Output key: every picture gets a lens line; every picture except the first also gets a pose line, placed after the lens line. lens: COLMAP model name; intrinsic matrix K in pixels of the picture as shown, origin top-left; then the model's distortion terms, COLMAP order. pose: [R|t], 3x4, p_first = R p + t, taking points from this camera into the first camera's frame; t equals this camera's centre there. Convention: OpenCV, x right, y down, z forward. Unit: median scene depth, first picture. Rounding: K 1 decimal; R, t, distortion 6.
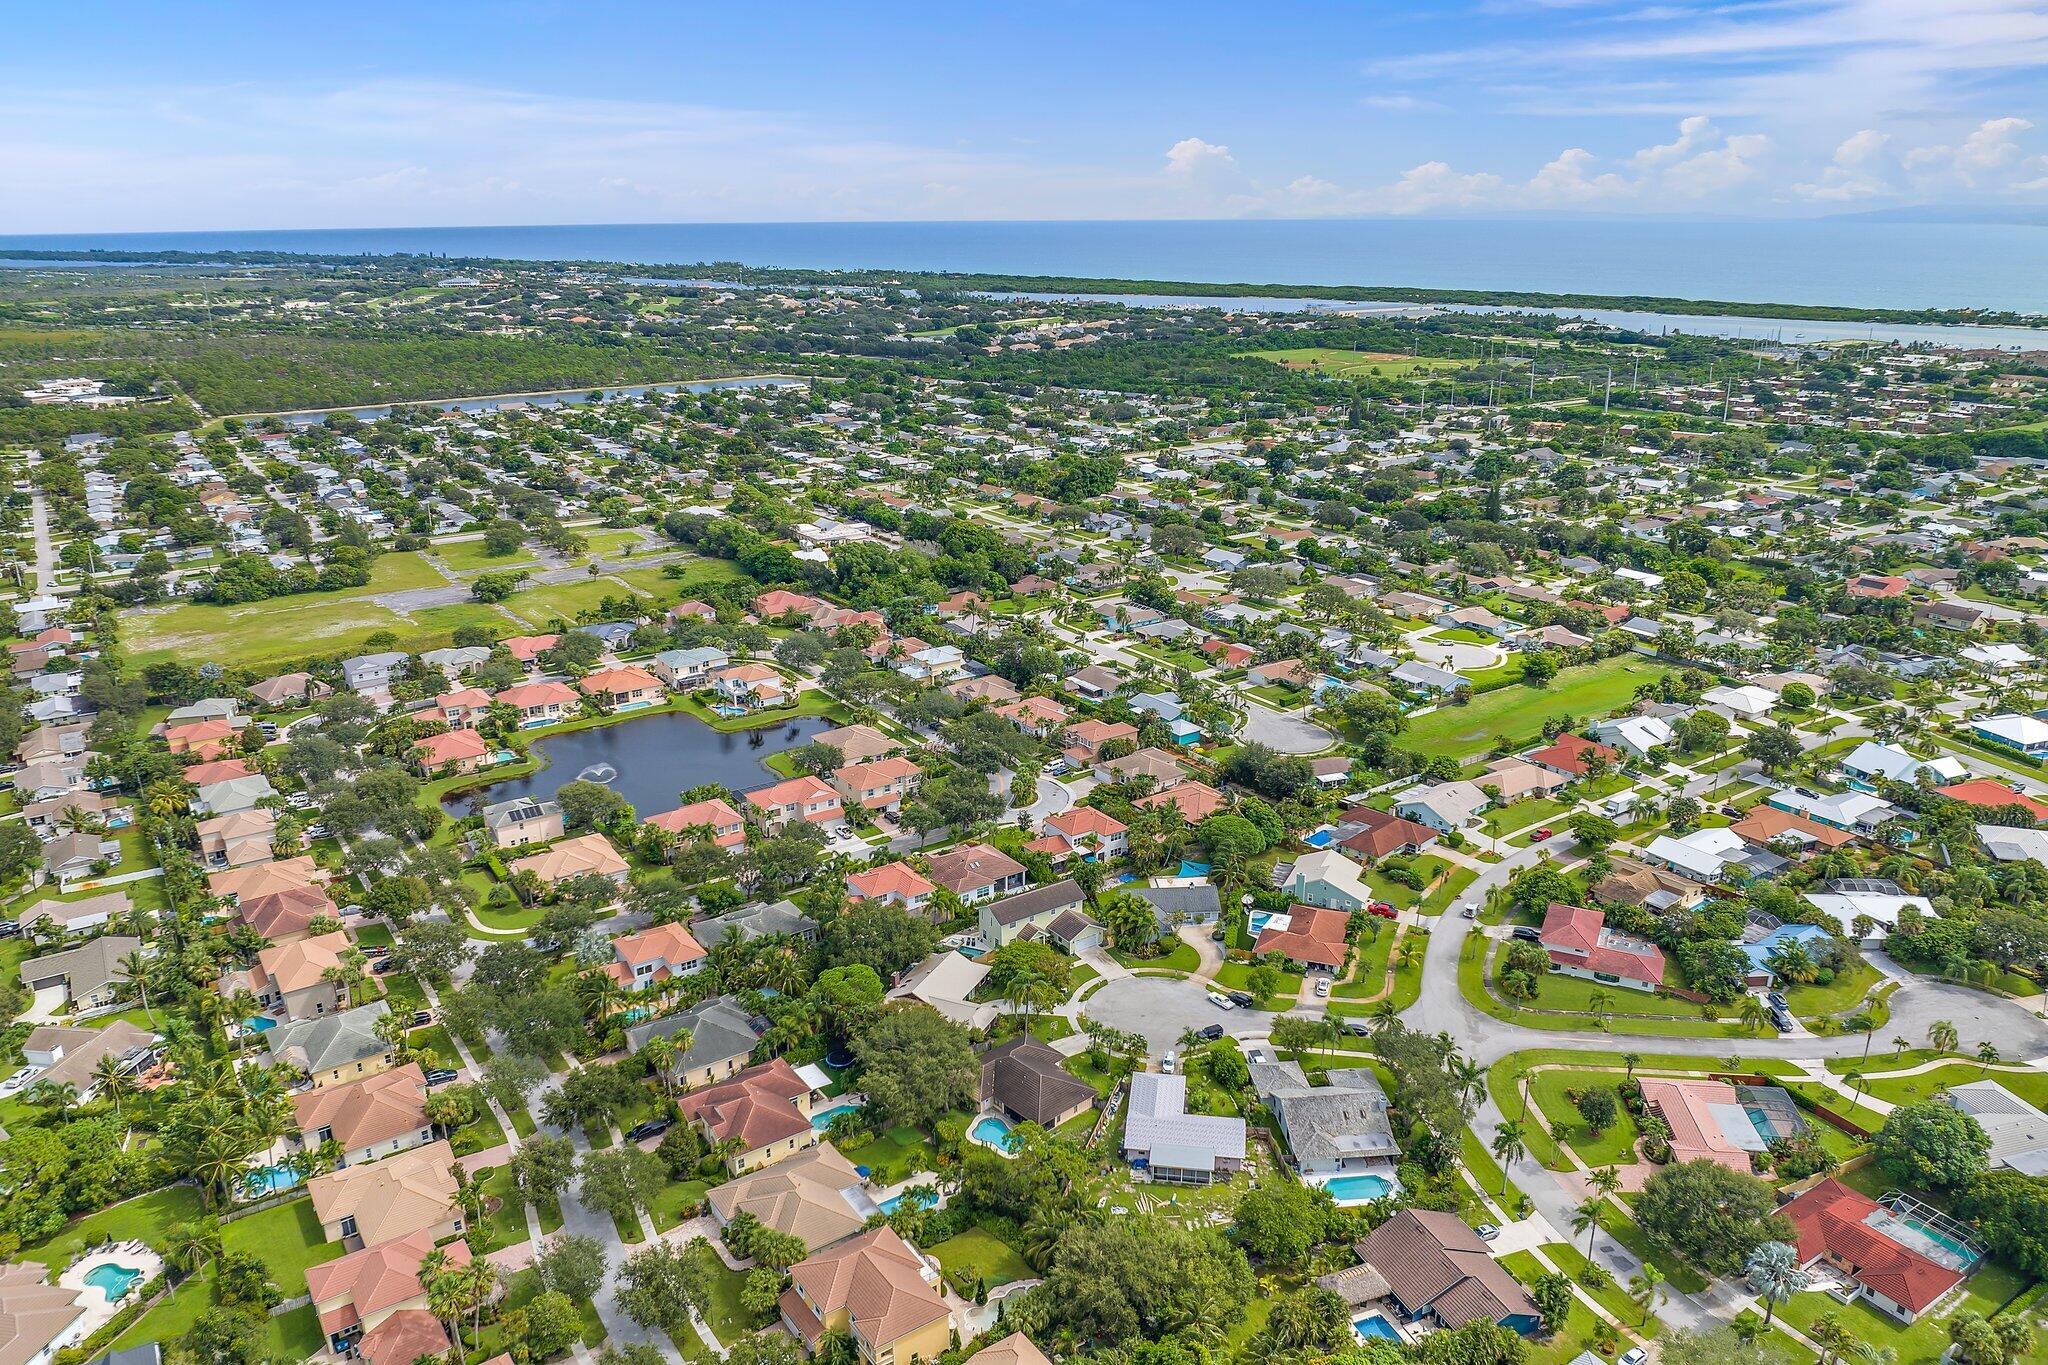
lens RADIAL K [[1422.6, 0, 1019.4], [0, 1422.6, 571.2], [0, 0, 1]] dist [-0.031954, 0.000390]
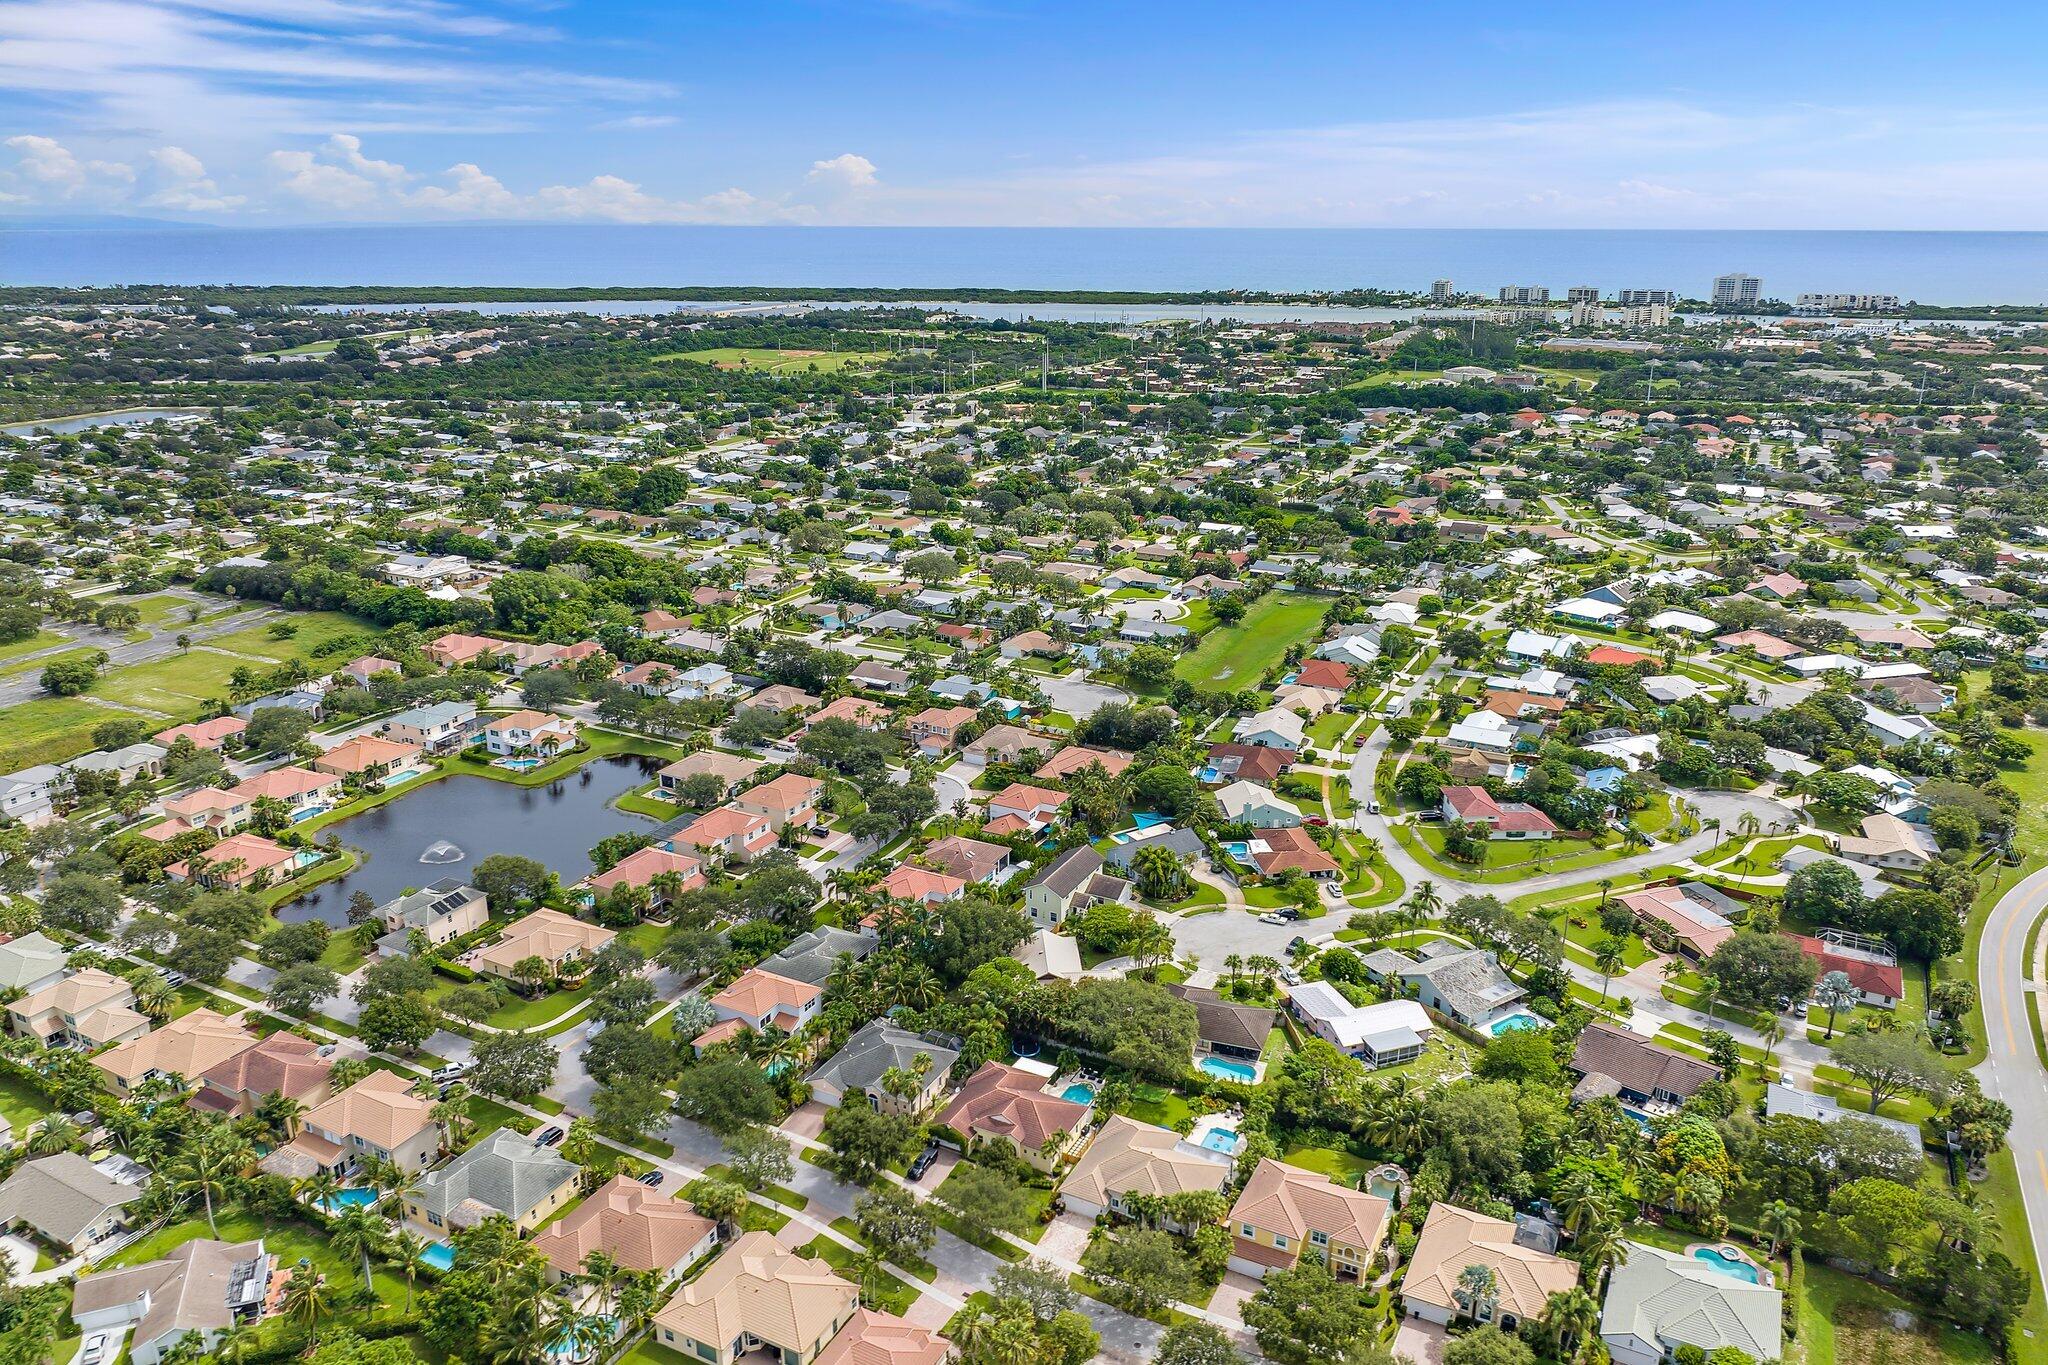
lens RADIAL K [[1422.6, 0, 1019.4], [0, 1422.6, 571.2], [0, 0, 1]] dist [-0.031954, 0.000390]
pose [[0.893371, -0.110360, 0.435556, -0.361702], [0.110647, 0.993550, 0.024795, -0.013182], [-0.435484, 0.026041, 0.899820, 0.056999]]
